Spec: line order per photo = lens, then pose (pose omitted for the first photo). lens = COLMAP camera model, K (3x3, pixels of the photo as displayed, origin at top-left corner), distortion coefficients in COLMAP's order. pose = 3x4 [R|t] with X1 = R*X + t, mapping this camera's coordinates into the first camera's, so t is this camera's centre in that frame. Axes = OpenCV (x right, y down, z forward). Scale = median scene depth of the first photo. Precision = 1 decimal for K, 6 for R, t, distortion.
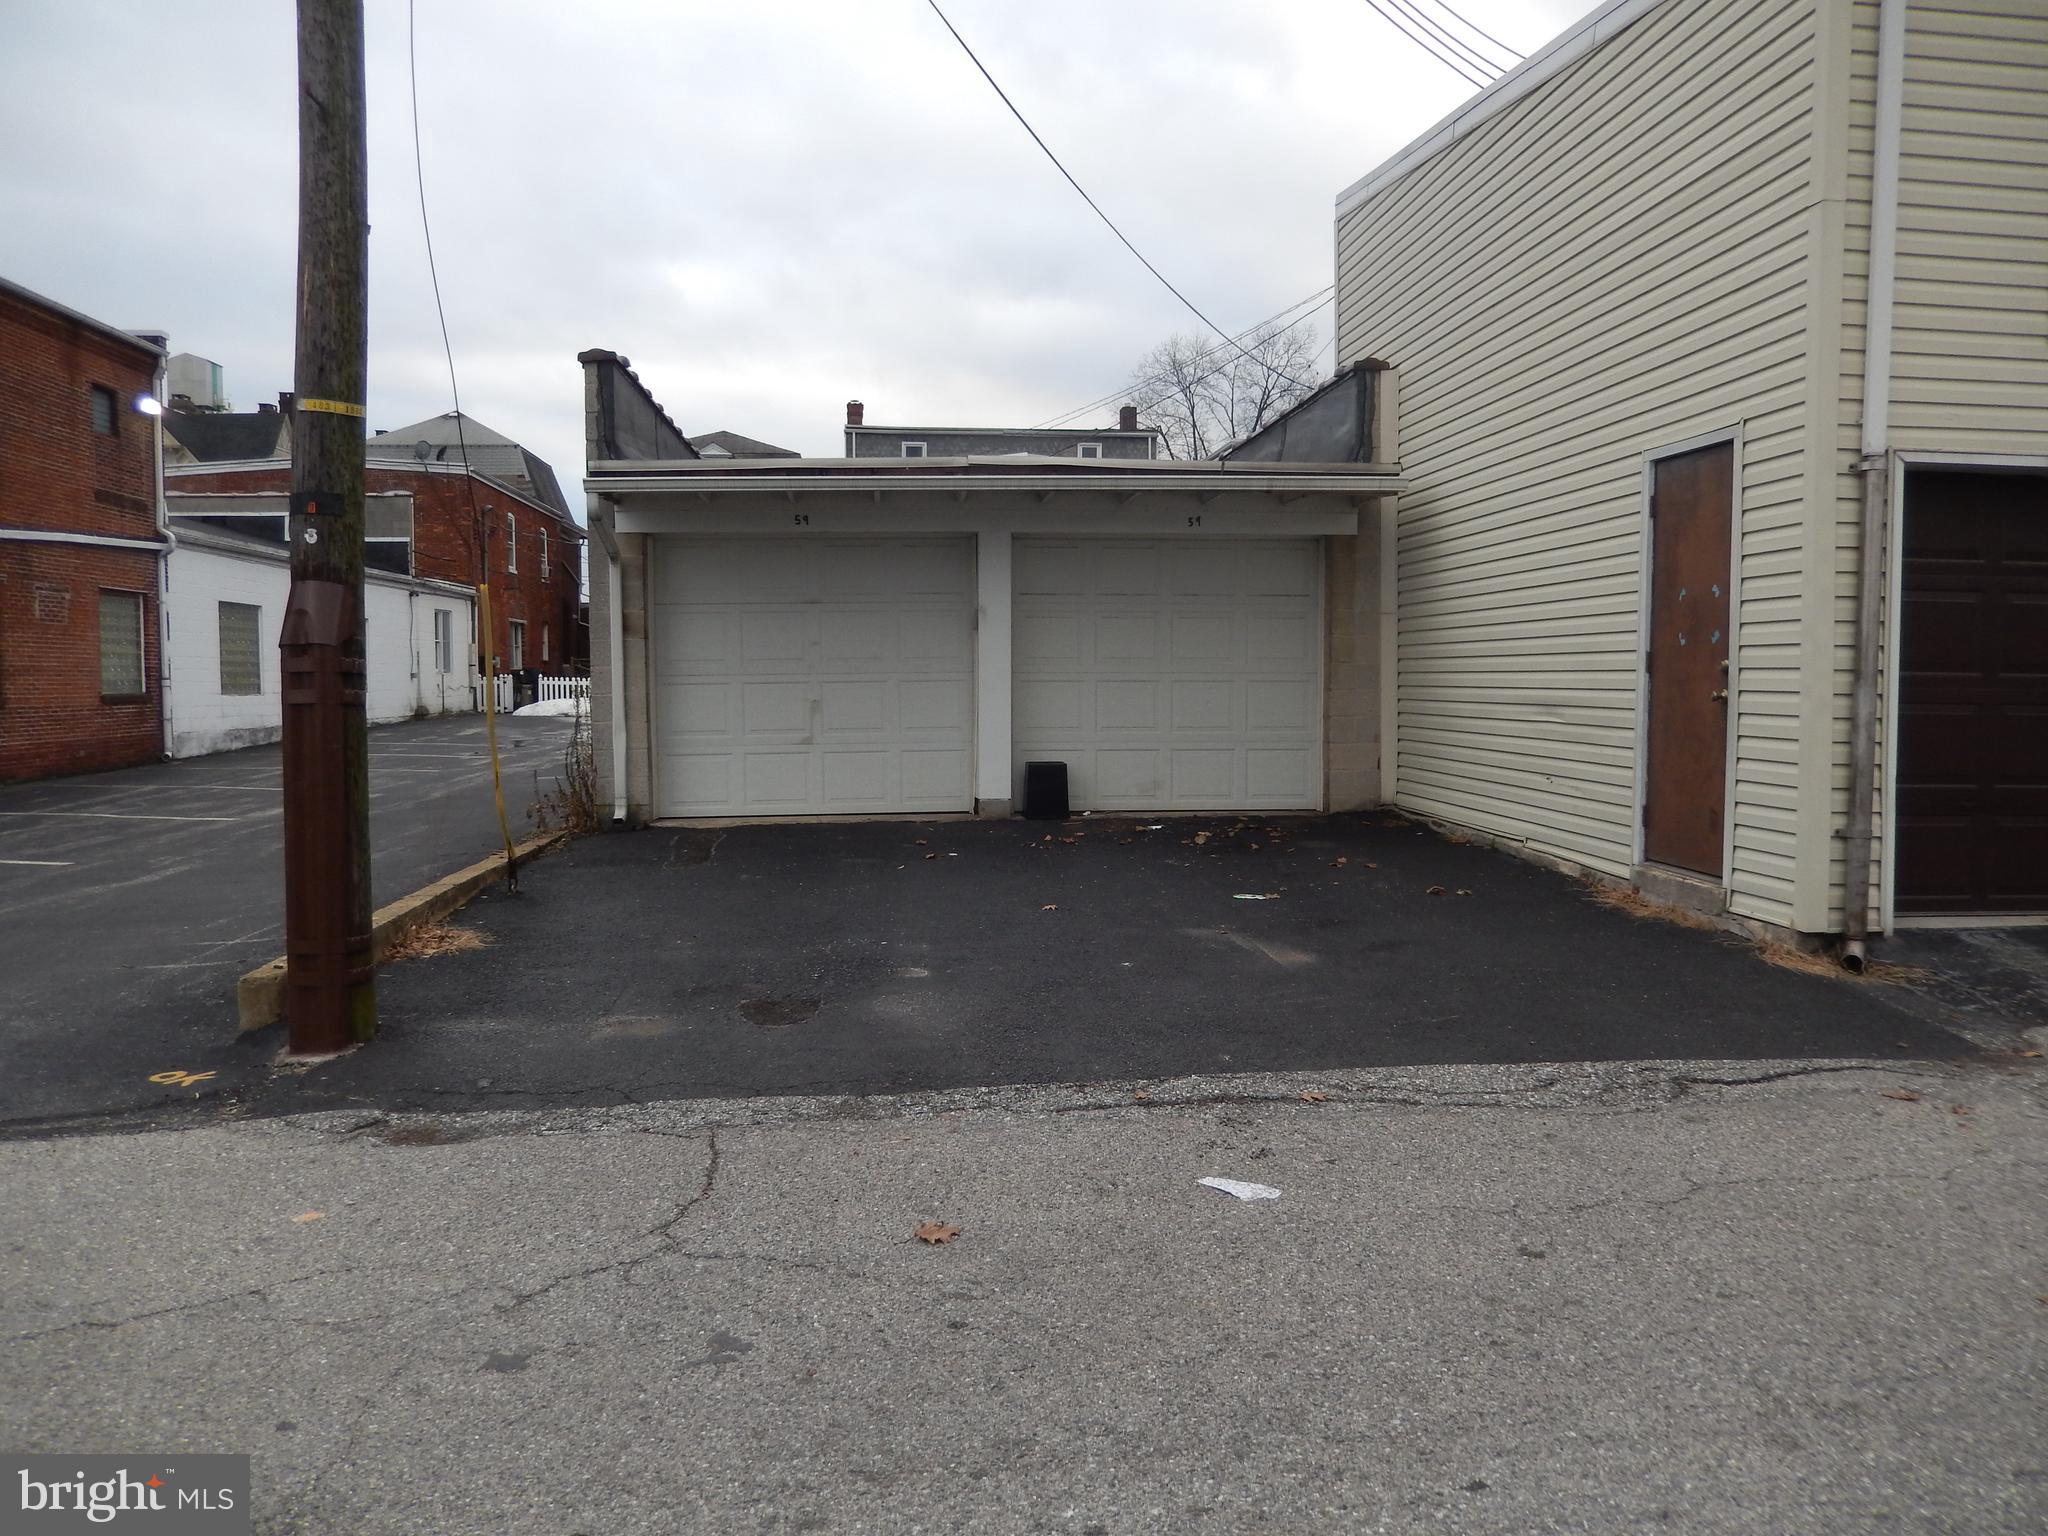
lens RADIAL K [[1513.6, 0, 1024.5], [0, 1513.6, 780.3], [0, 0, 1]] dist [-0.003965, -0.003652]
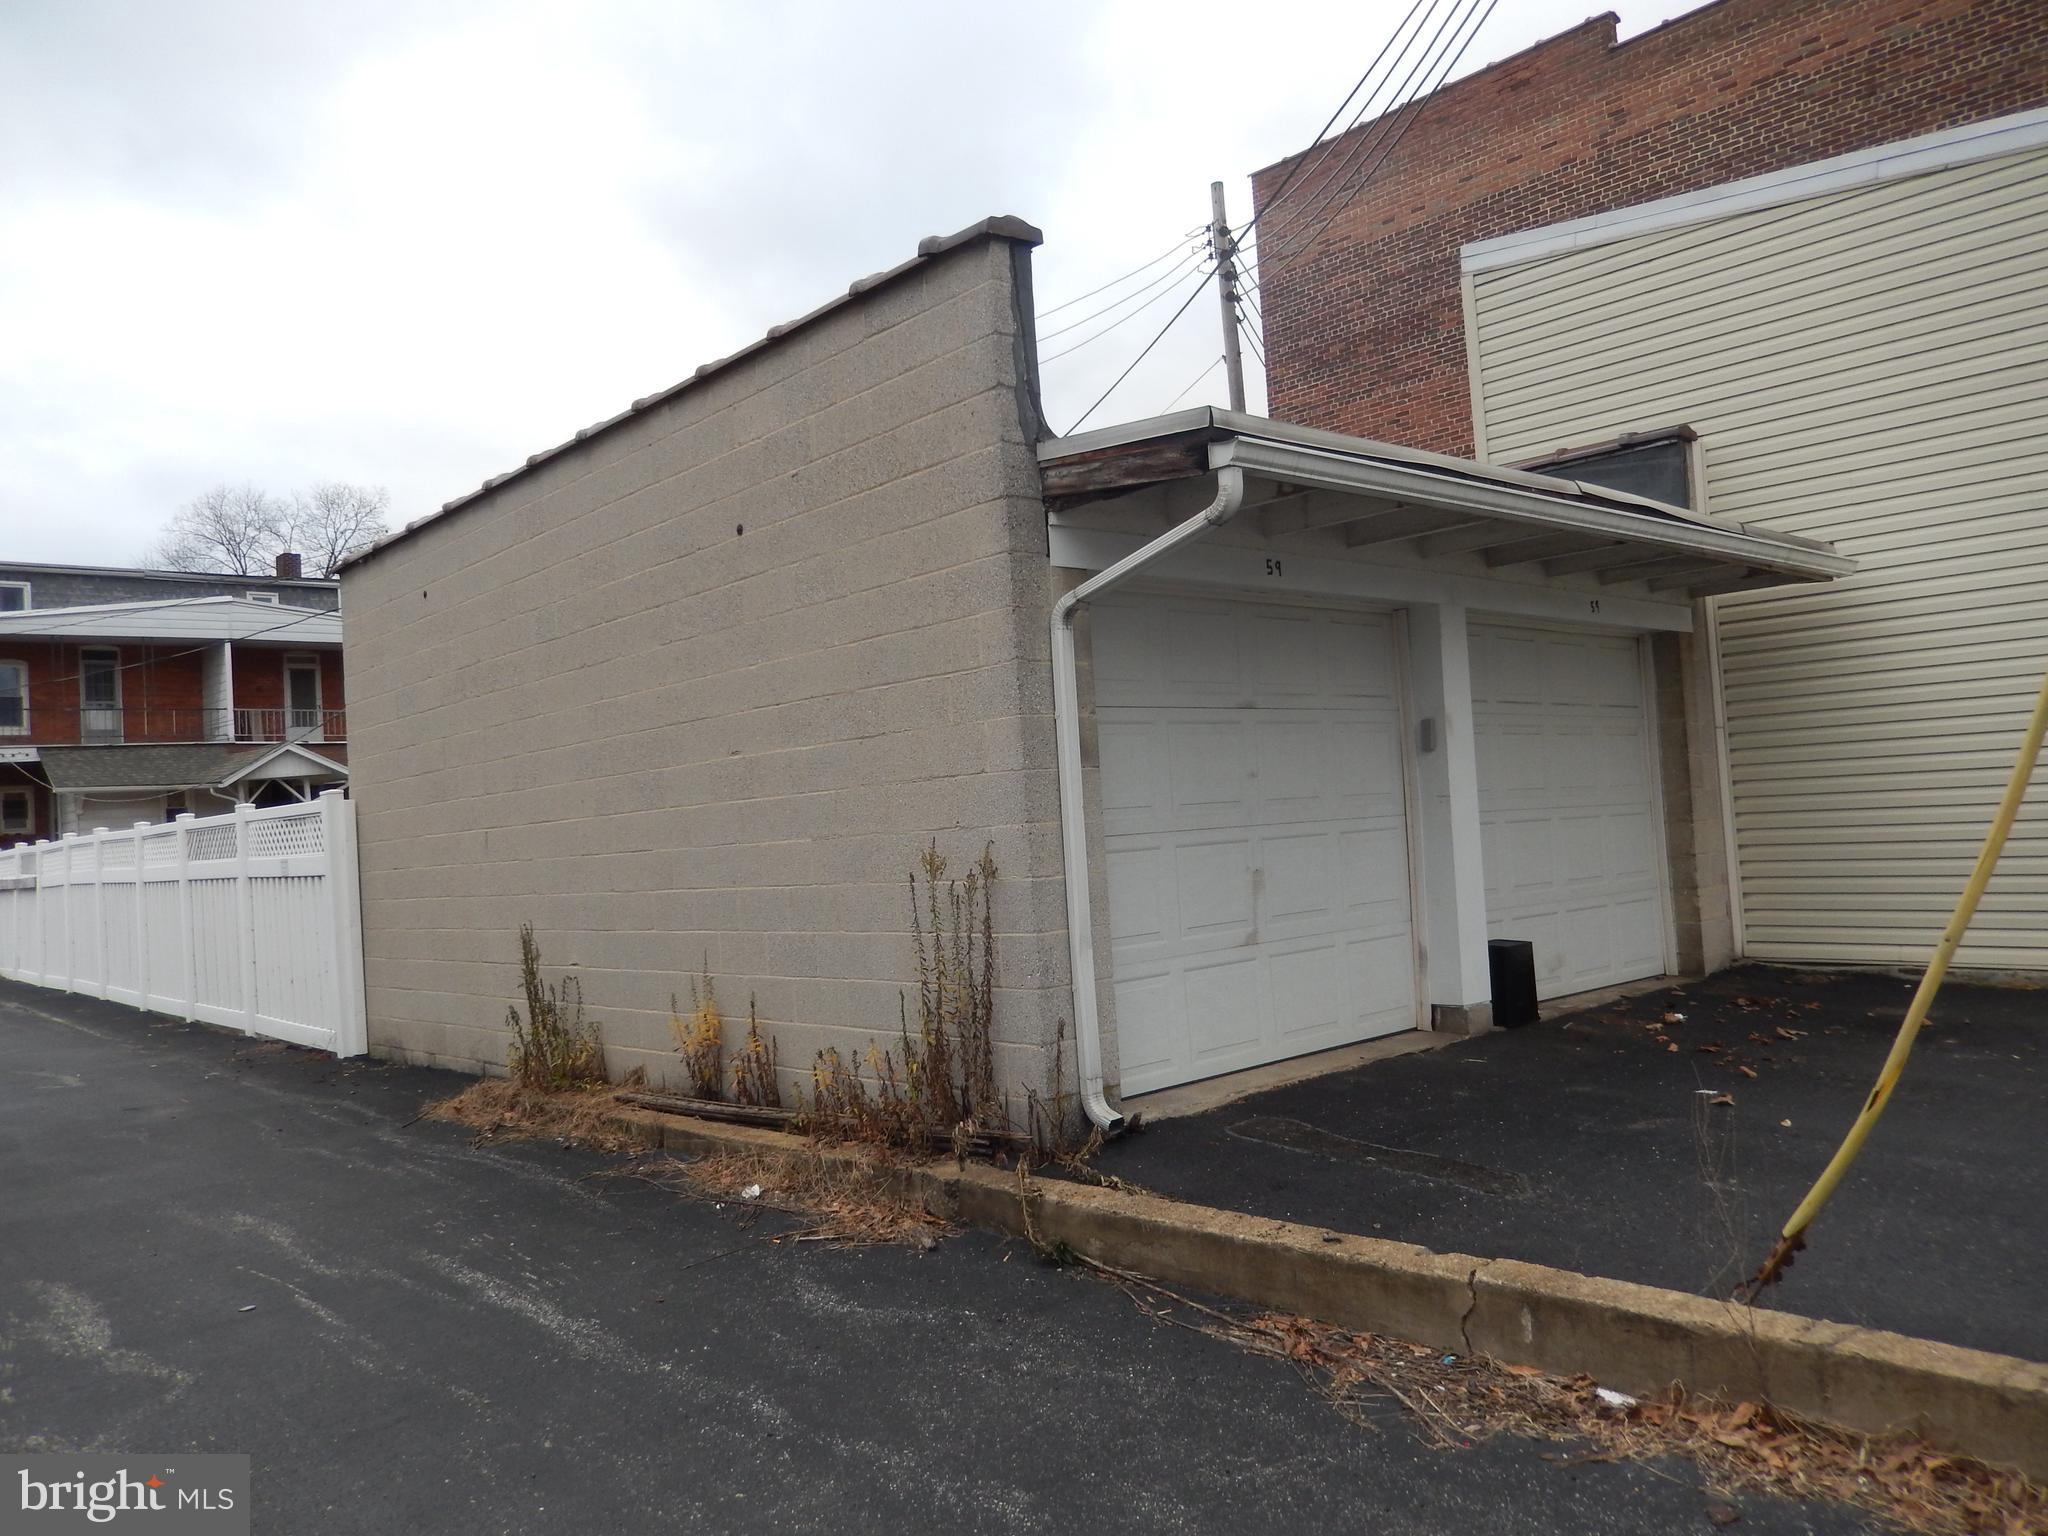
lens RADIAL K [[1513.6, 0, 1015.3], [0, 1513.6, 770.3], [0, 0, 1]] dist [-0.003965, -0.003652]
pose [[0.803013, -0.016695, 0.595727, -0.571083], [0.092879, 0.990899, -0.097427, -0.042352], [-0.588679, 0.133565, 0.797256, 0.575768]]
